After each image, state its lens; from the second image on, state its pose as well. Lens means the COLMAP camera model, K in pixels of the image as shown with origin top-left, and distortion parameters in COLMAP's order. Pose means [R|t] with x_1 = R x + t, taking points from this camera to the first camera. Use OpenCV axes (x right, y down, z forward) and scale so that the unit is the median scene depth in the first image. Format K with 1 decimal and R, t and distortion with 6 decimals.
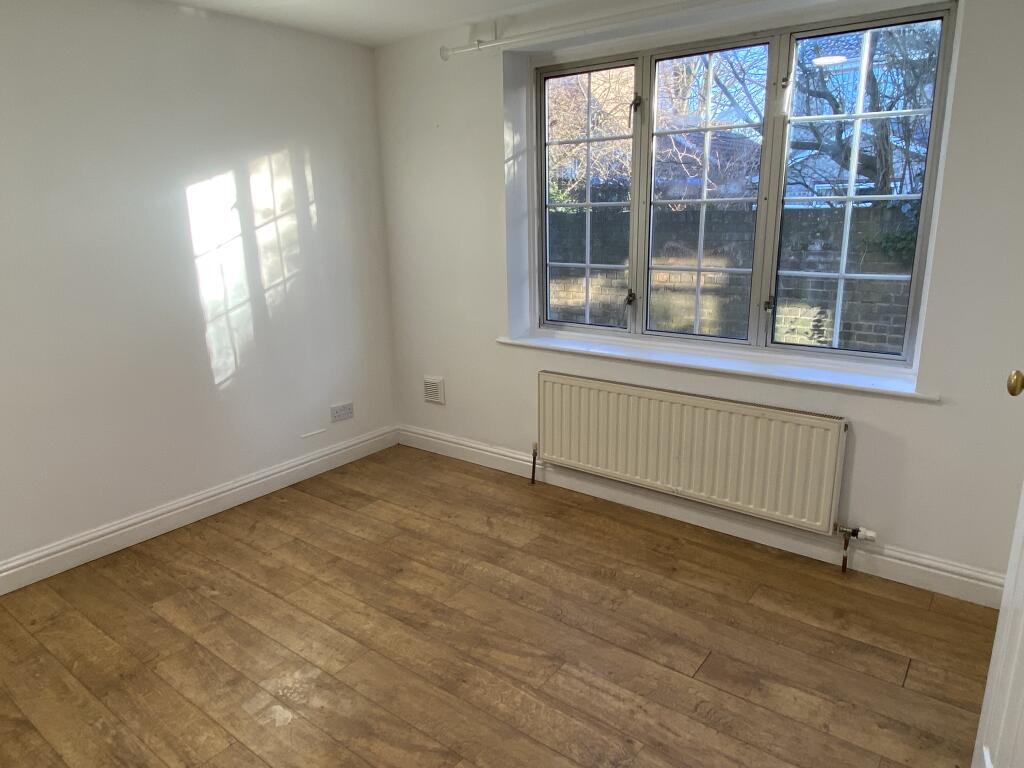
lens RADIAL K [[679.9, 0, 513.1], [0, 679.9, 378.6], [0, 0, 1]] dist [0.043739, -0.030324]
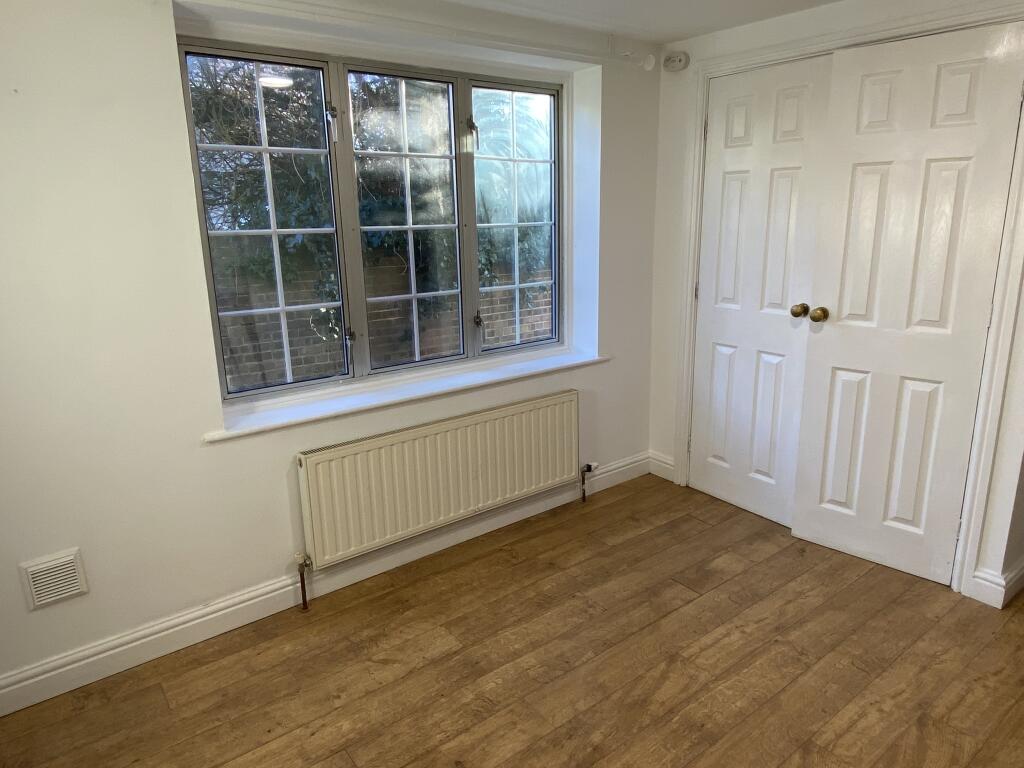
lens RADIAL K [[679.9, 0, 515.0], [0, 679.9, 376.6], [0, 0, 1]] dist [0.043739, -0.030324]
pose [[0.244484, -0.221194, 0.944087, -0.751248], [0.253554, 0.954341, 0.157935, -0.193742], [-0.935915, 0.200764, 0.289406, 0.701529]]
